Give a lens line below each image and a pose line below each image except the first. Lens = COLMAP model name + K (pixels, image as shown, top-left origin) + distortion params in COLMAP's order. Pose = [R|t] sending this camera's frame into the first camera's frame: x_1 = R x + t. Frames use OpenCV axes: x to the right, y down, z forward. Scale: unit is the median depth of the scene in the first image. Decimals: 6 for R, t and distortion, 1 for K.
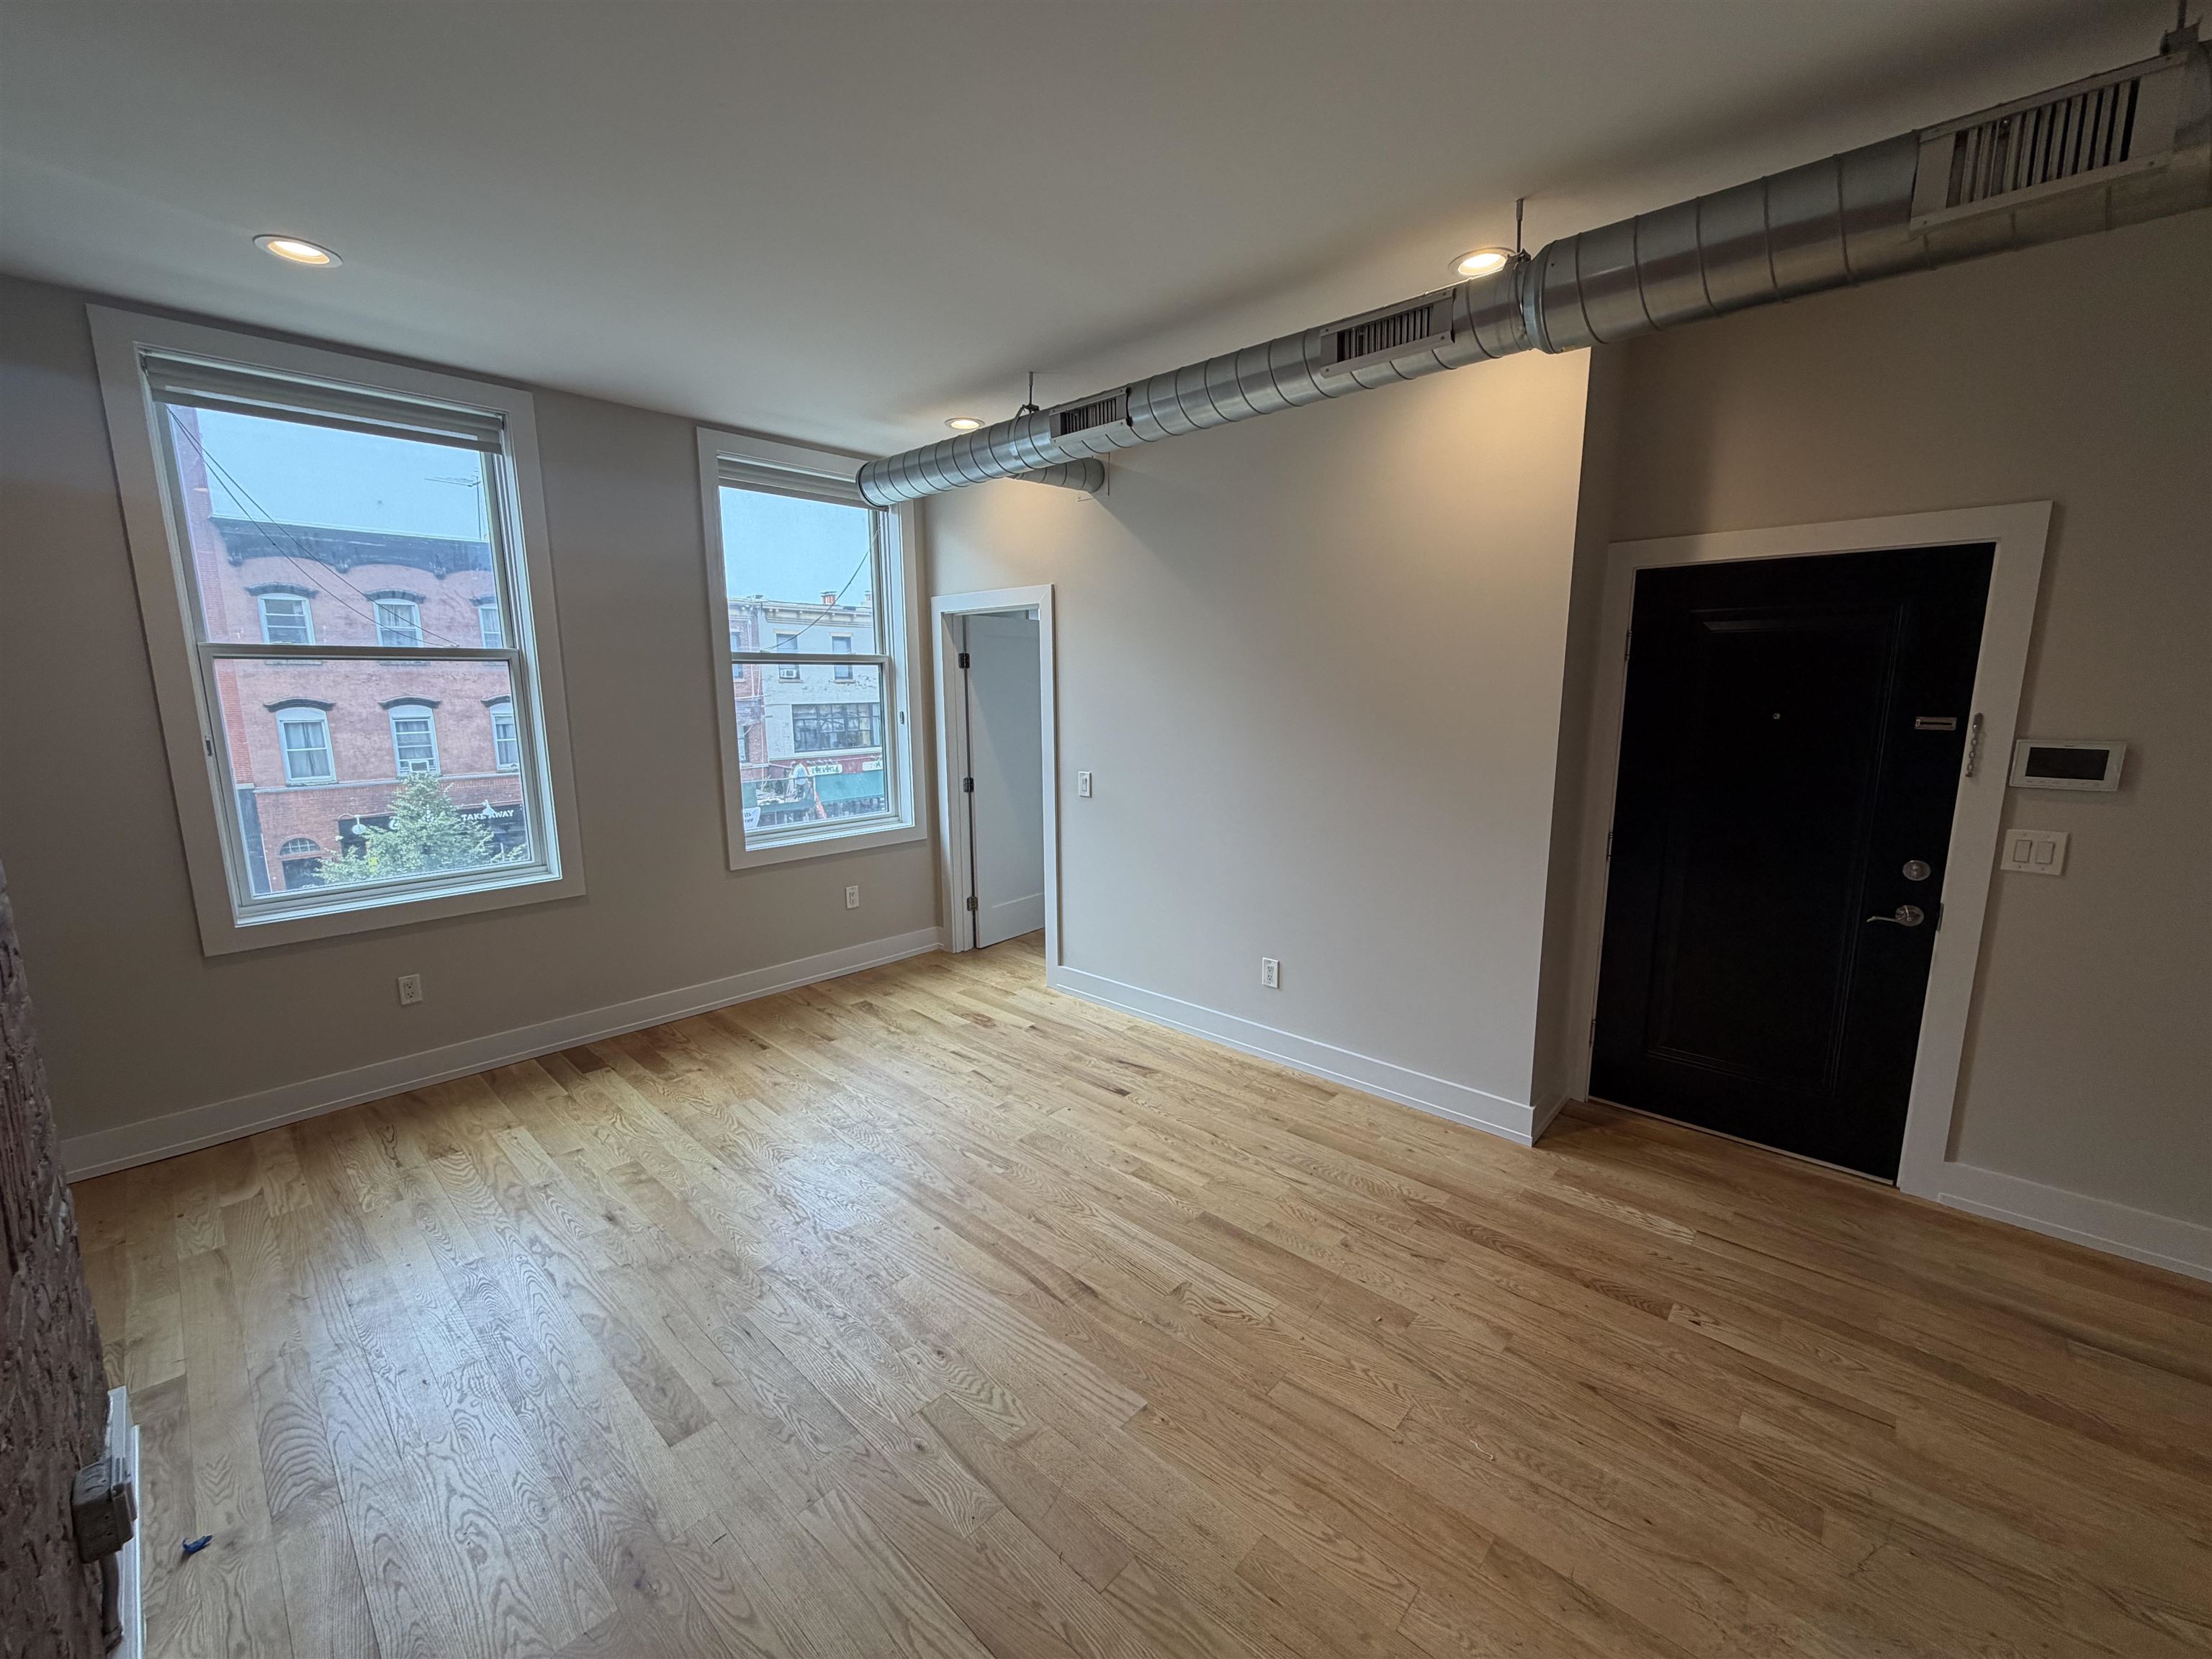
lens RADIAL K [[881.5, 0, 1103.4], [0, 881.5, 829.6], [0, 0, 1]] dist [-0.002771, 0.000761]
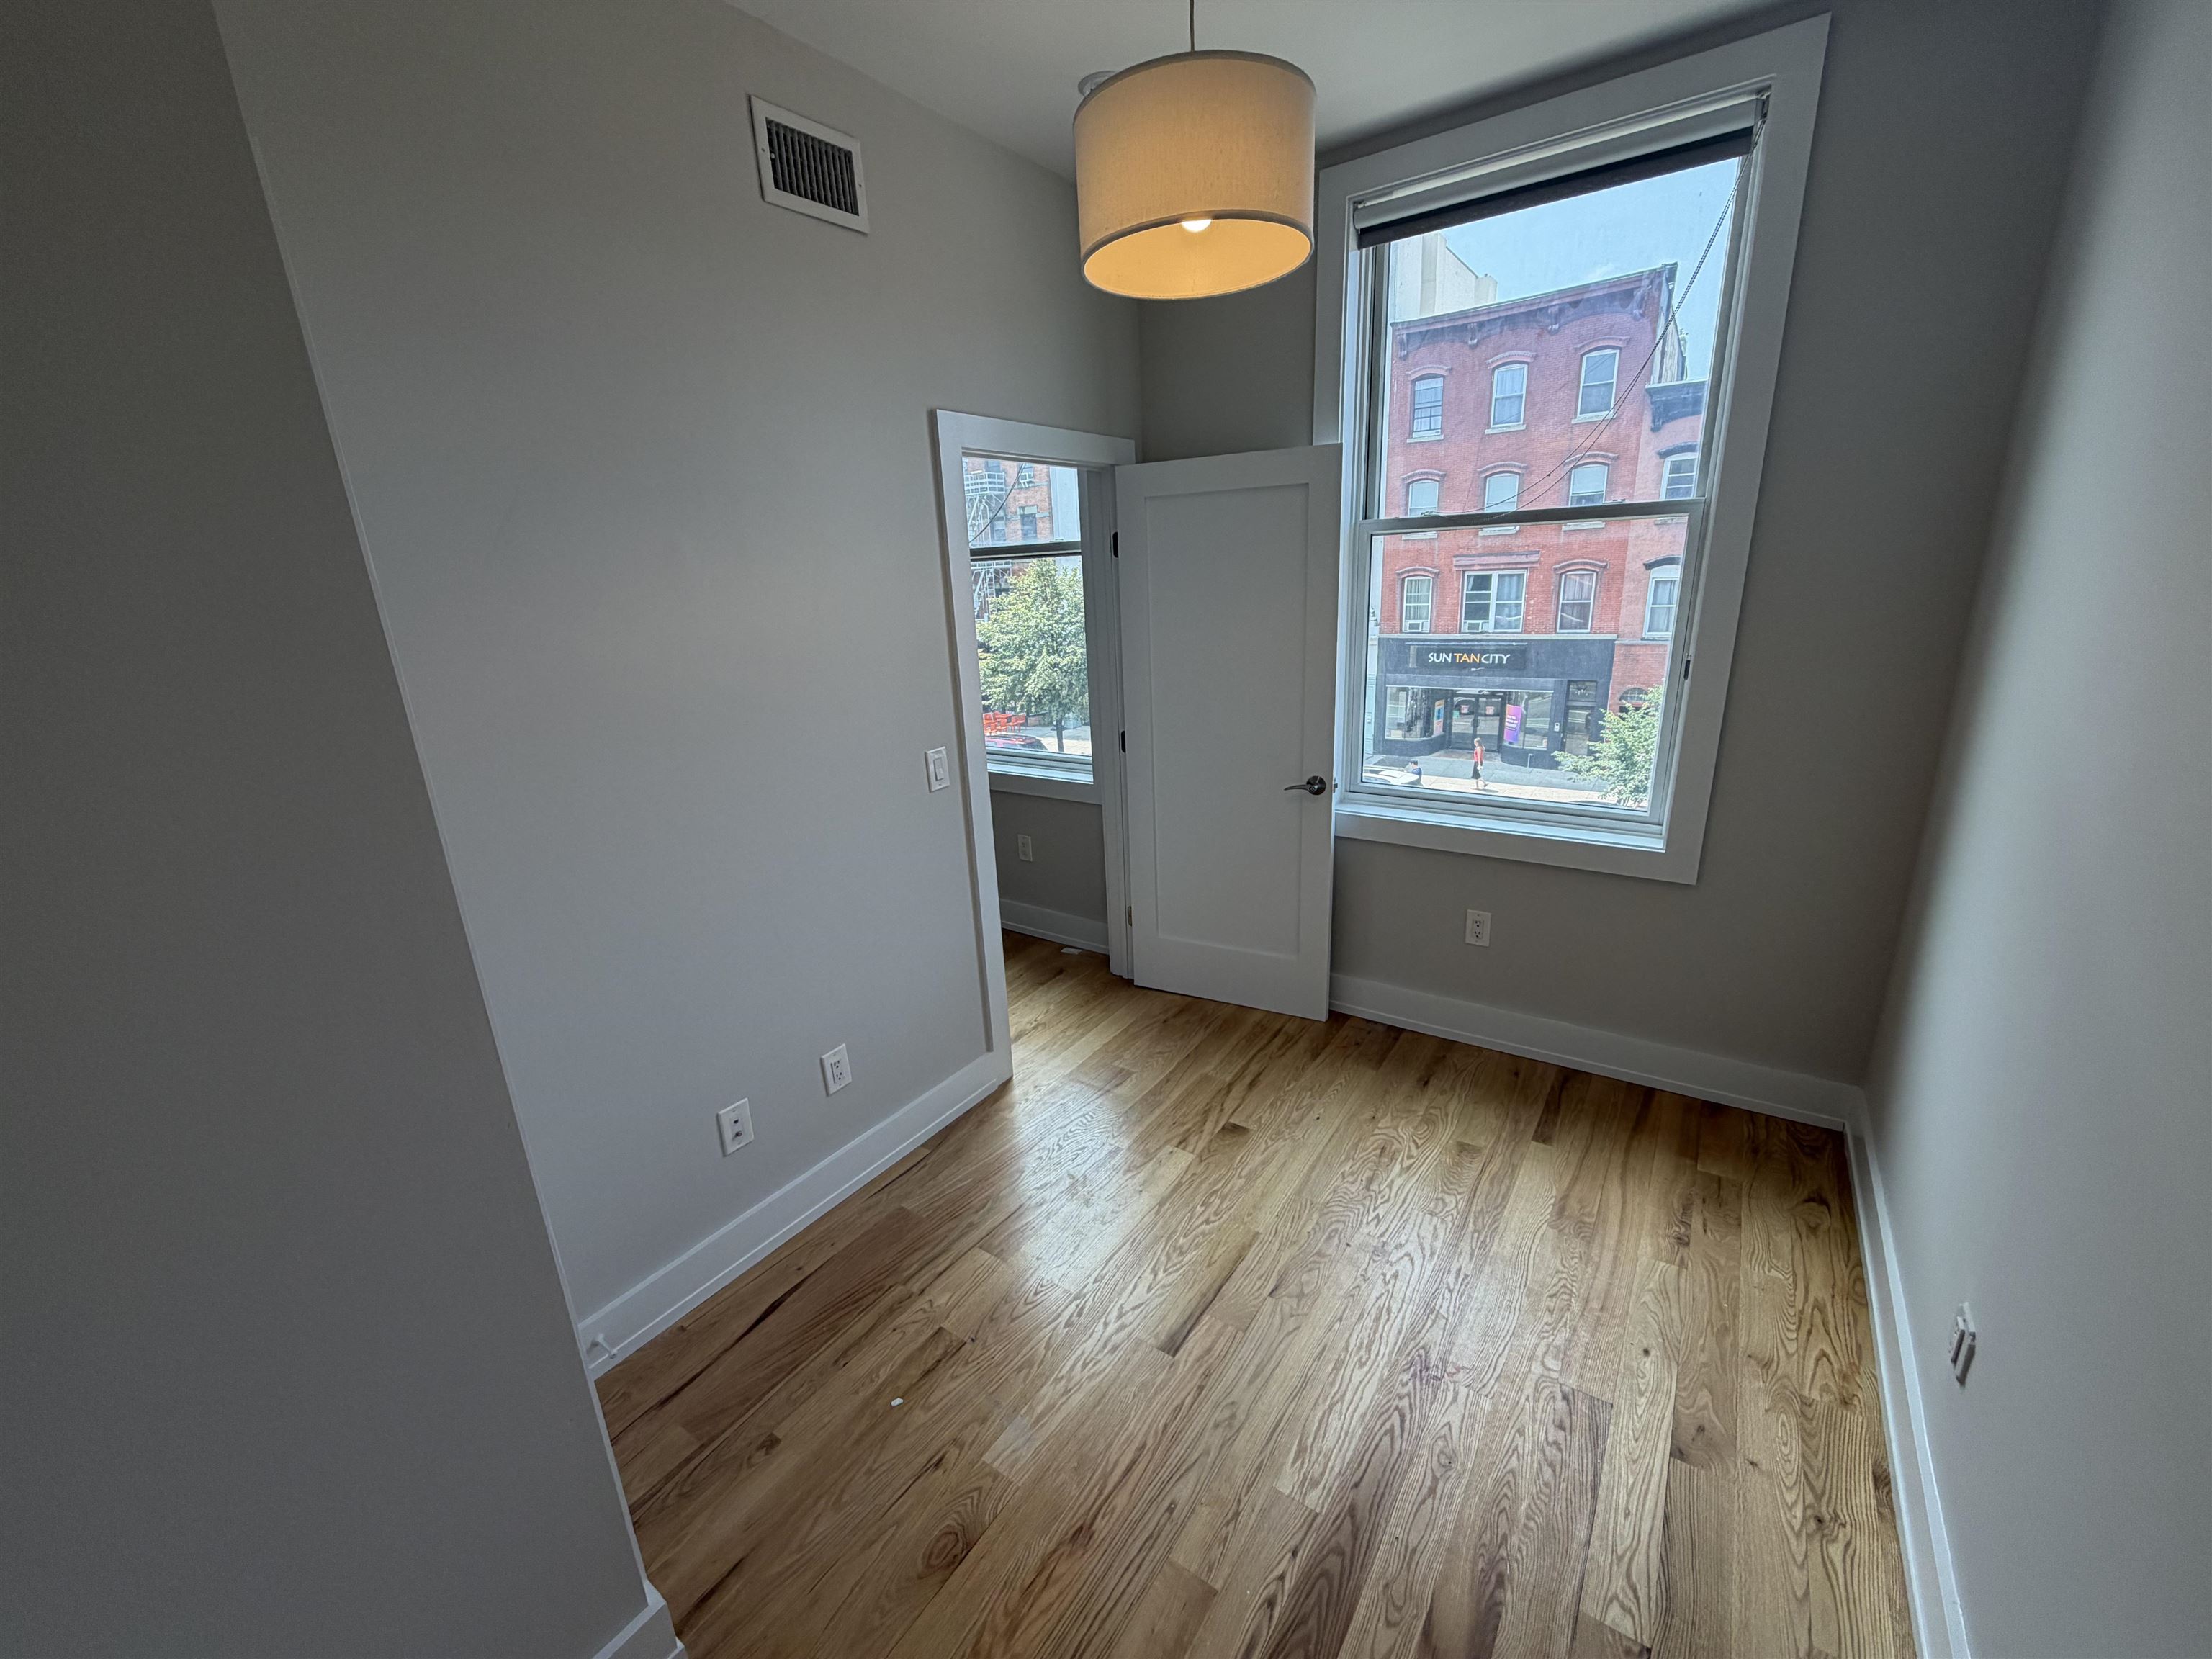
lens RADIAL K [[881.5, 0, 1101.5], [0, 881.5, 829.0], [0, 0, 1]] dist [-0.002771, 0.000761]
pose [[0.117823, 0.276536, -0.953753, 0.109047], [-0.116147, 0.957689, 0.263329, -0.035737], [0.986219, 0.079749, 0.144957, 0.204271]]
